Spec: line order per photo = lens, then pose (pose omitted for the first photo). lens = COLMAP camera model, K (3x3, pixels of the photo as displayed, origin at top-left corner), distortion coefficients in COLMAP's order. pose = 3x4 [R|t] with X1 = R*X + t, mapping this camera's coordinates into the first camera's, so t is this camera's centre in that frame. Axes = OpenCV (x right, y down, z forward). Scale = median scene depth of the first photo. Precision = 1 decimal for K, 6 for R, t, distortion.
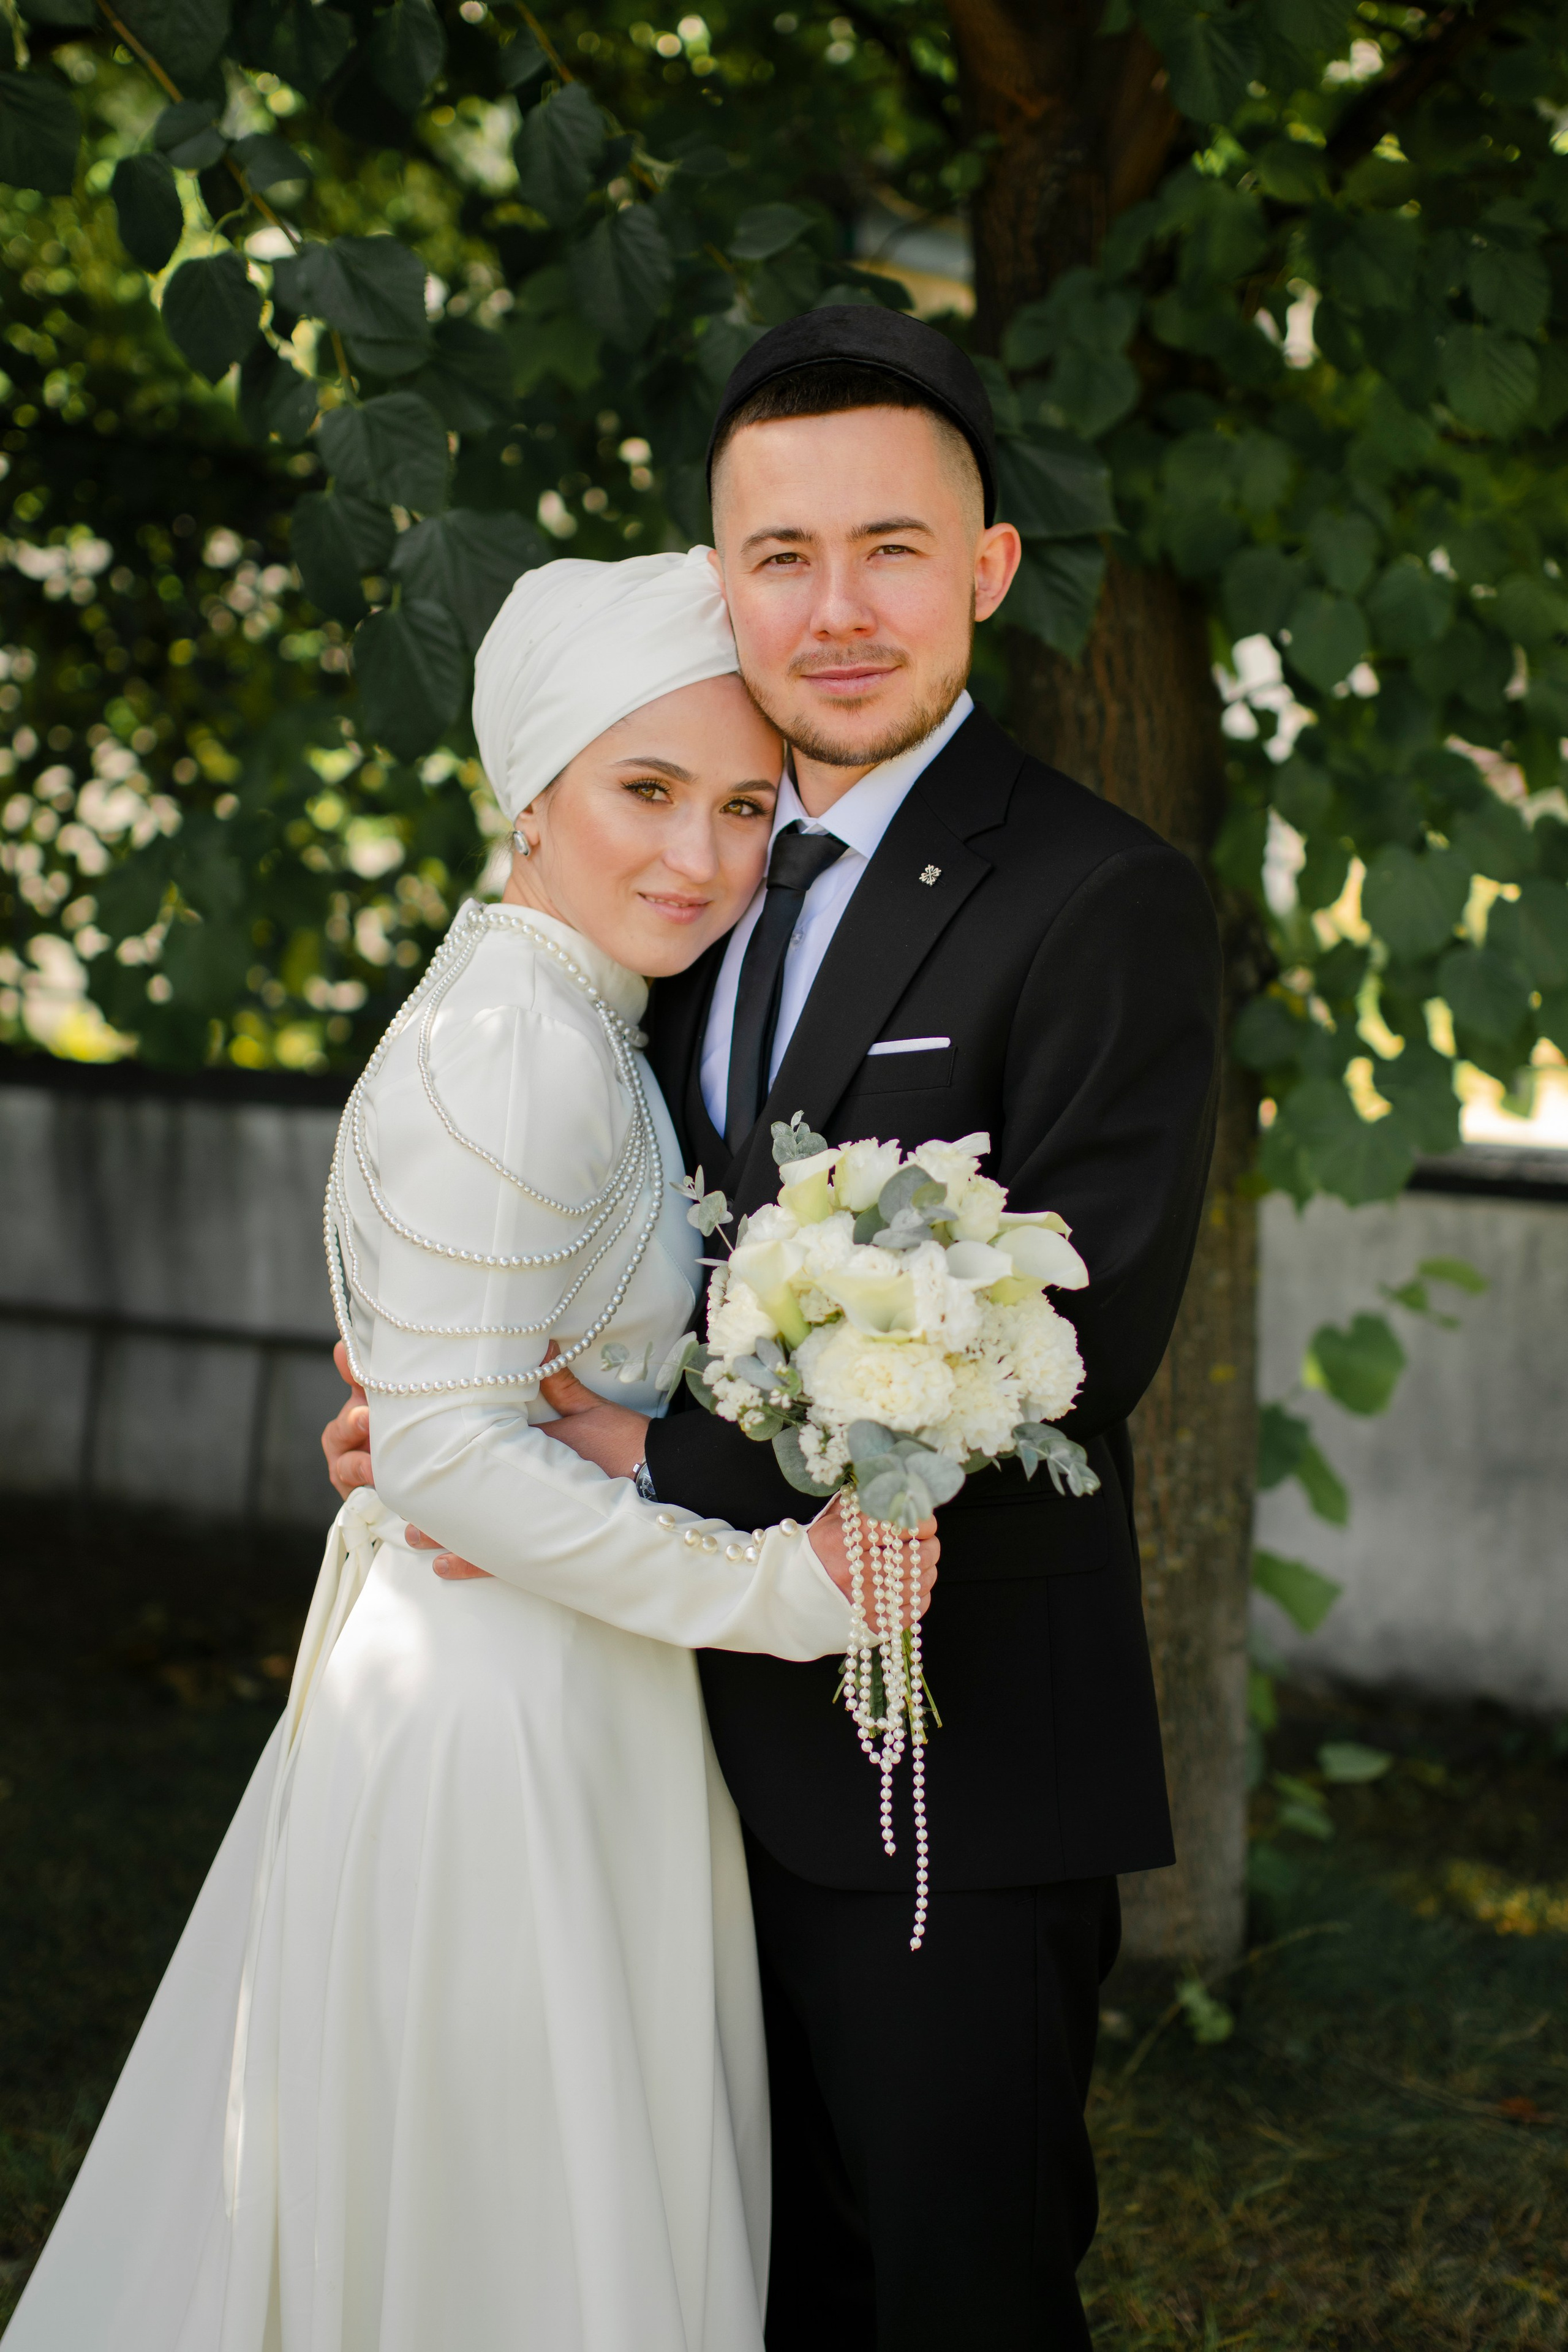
lens RADIAL K [[3004.9, 0, 783.4], [0, 3004.9, 1101.0], [0, 0, 1]] dist [-0.037077, 0.034101]
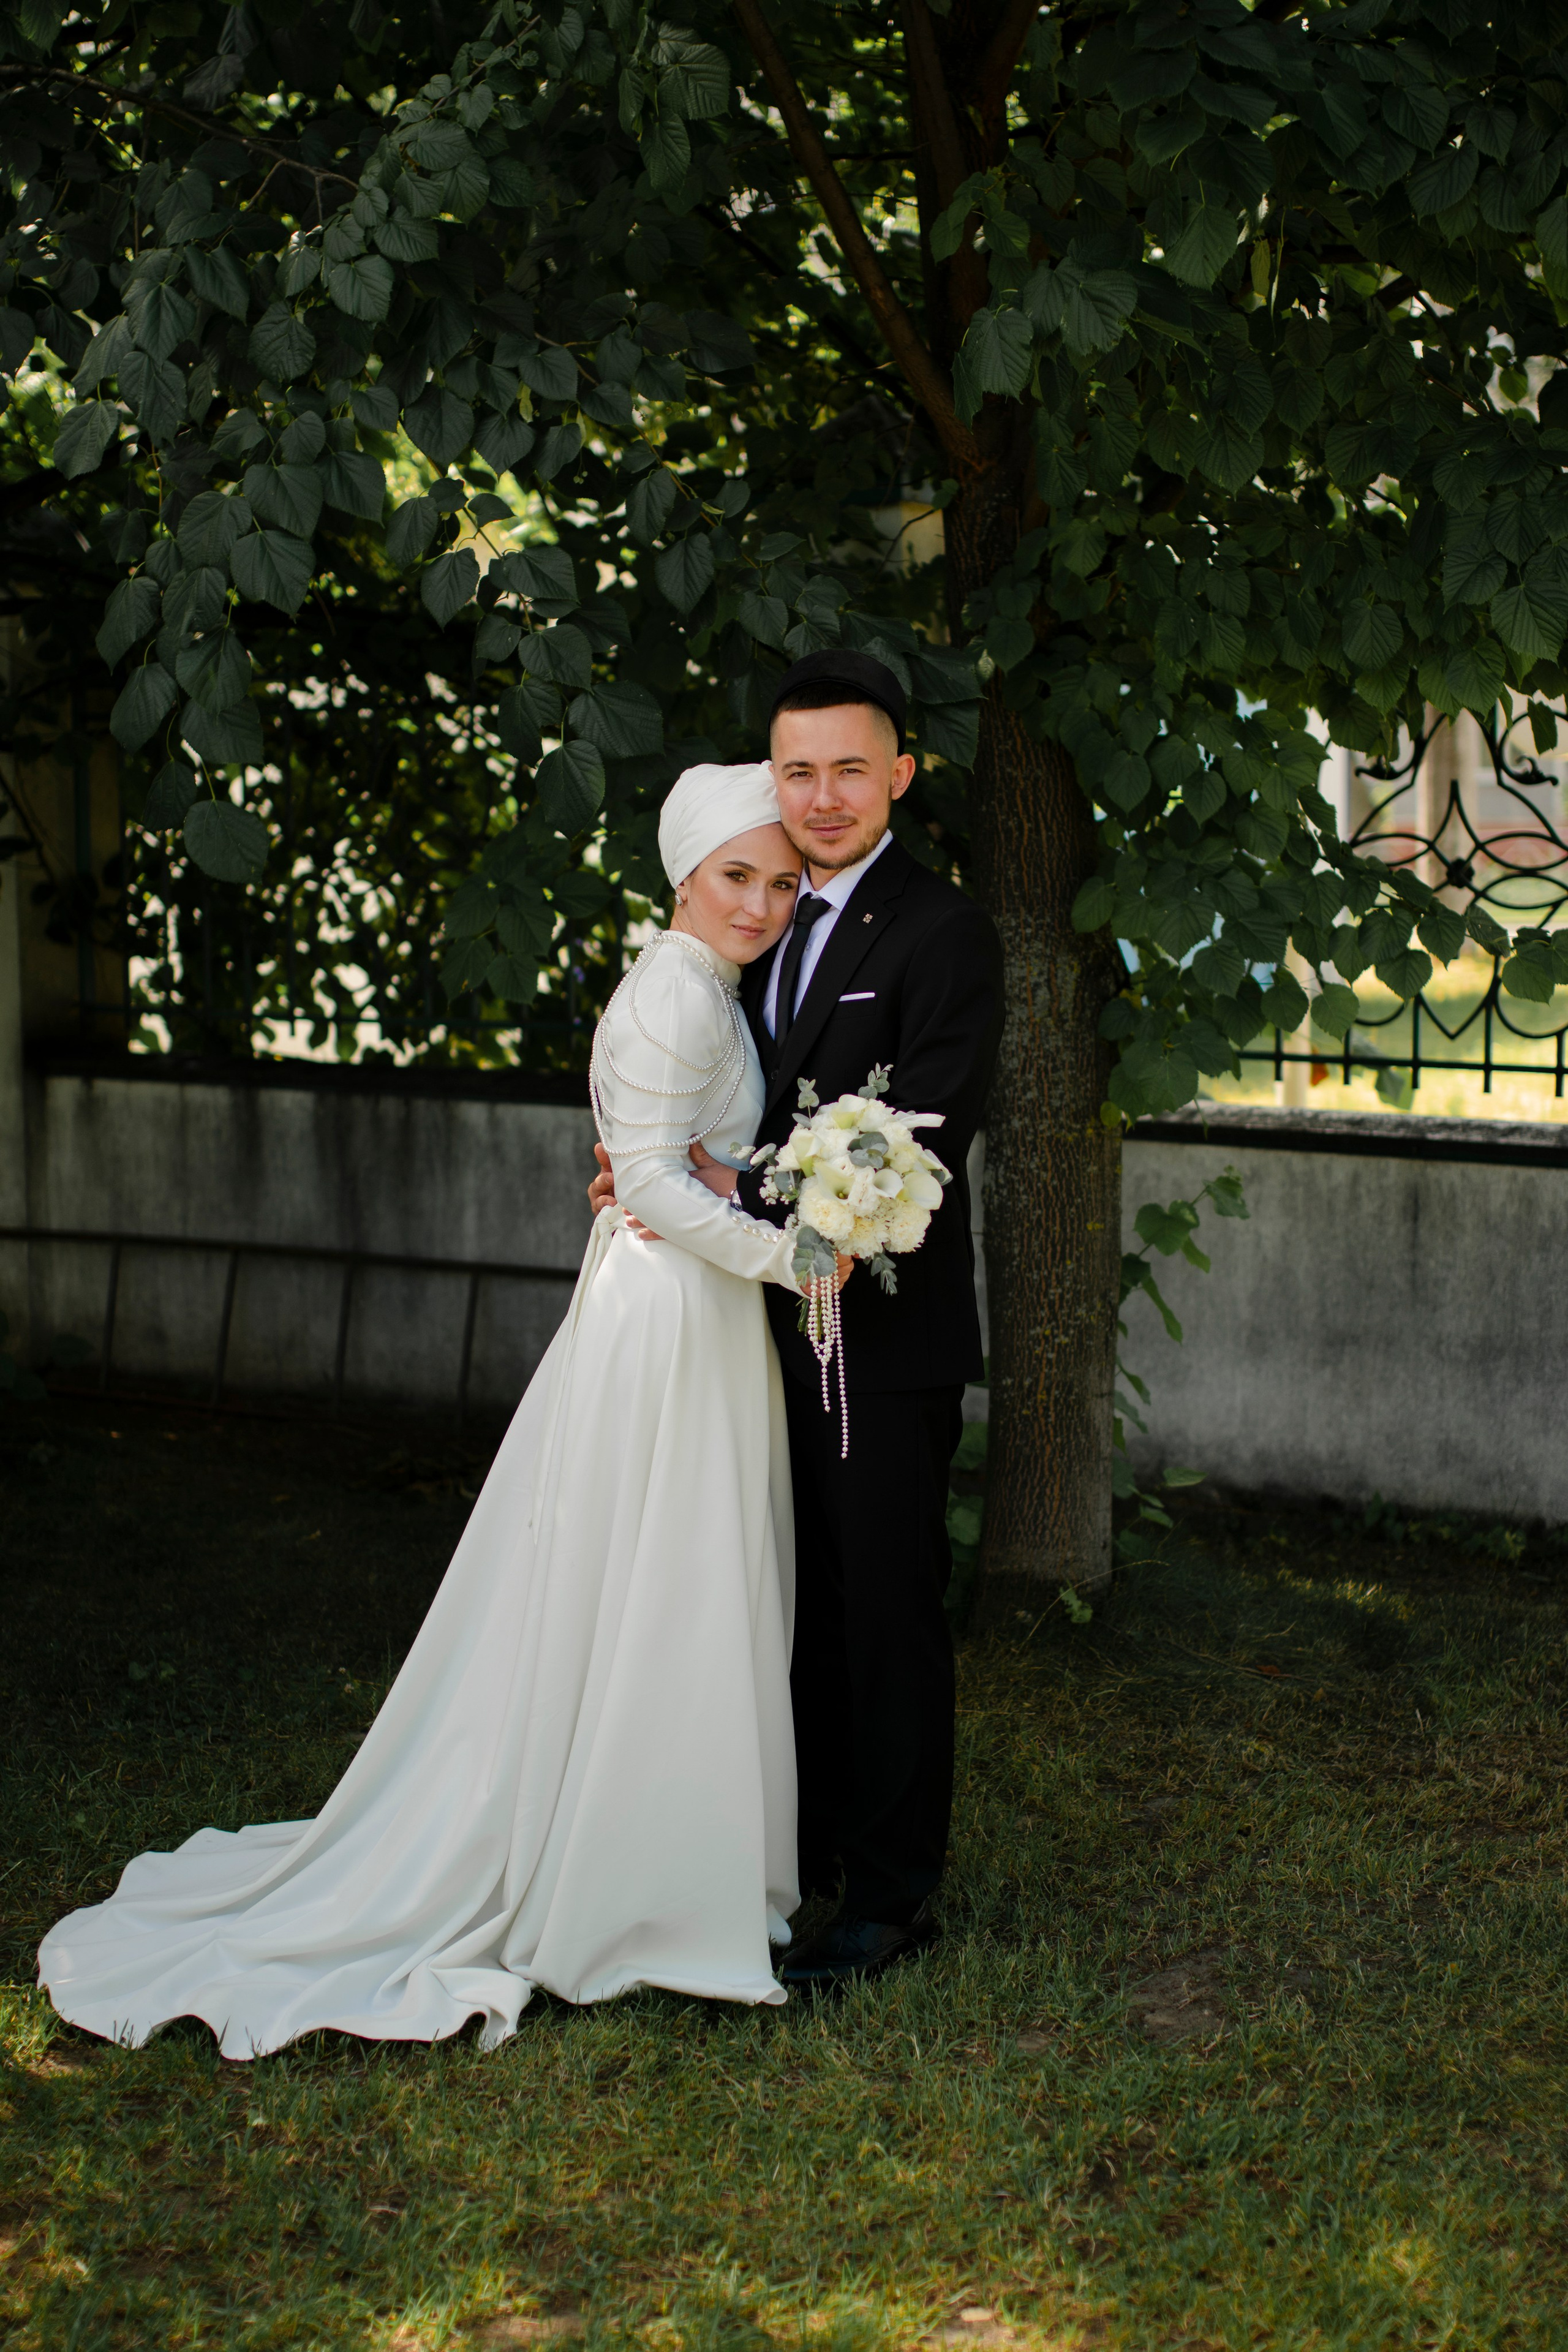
lens RADIAL K [[3004.9, 0, 783.4], [0, 3004.9, 1101.0], [0, 0, 1]] dist [-0.037077, 0.034101]
pose [[0.999201, 0.003783, -0.039795, 0.065991], [-0.004679, 0.999737, -0.022435, 0.095189], [0.039699, 0.022603, 0.998956, -1.049280]]
